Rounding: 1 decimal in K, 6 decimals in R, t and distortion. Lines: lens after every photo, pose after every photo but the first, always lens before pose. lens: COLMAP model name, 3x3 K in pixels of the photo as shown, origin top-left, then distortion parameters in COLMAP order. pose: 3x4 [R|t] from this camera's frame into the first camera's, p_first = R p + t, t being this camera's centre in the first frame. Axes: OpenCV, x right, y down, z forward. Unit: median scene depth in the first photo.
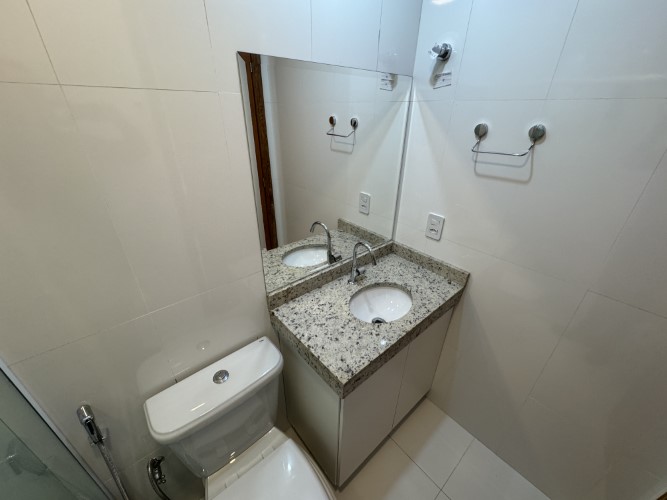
lens RADIAL K [[267.3, 0, 335.2], [0, 267.3, 251.2], [0, 0, 1]] dist [-0.002012, -0.000607]
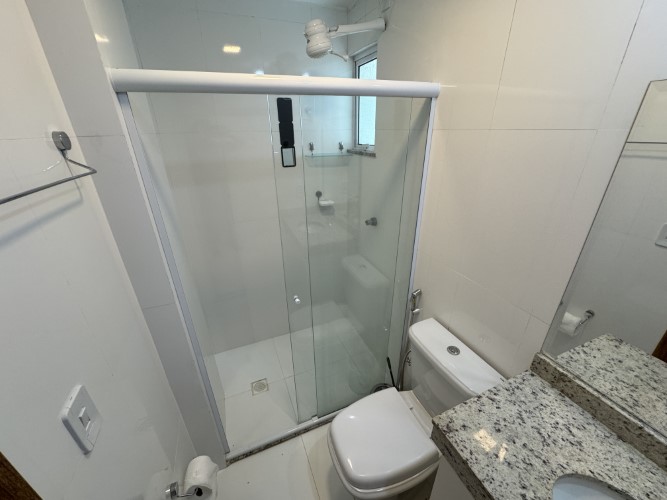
lens RADIAL K [[267.3, 0, 331.4], [0, 267.3, 255.7], [0, 0, 1]] dist [-0.002012, -0.000607]
pose [[-0.336648, 0.388761, -0.857632, 0.557590], [-0.430229, 0.746666, 0.507339, -0.208660], [0.837598, 0.539773, -0.084107, 0.327689]]
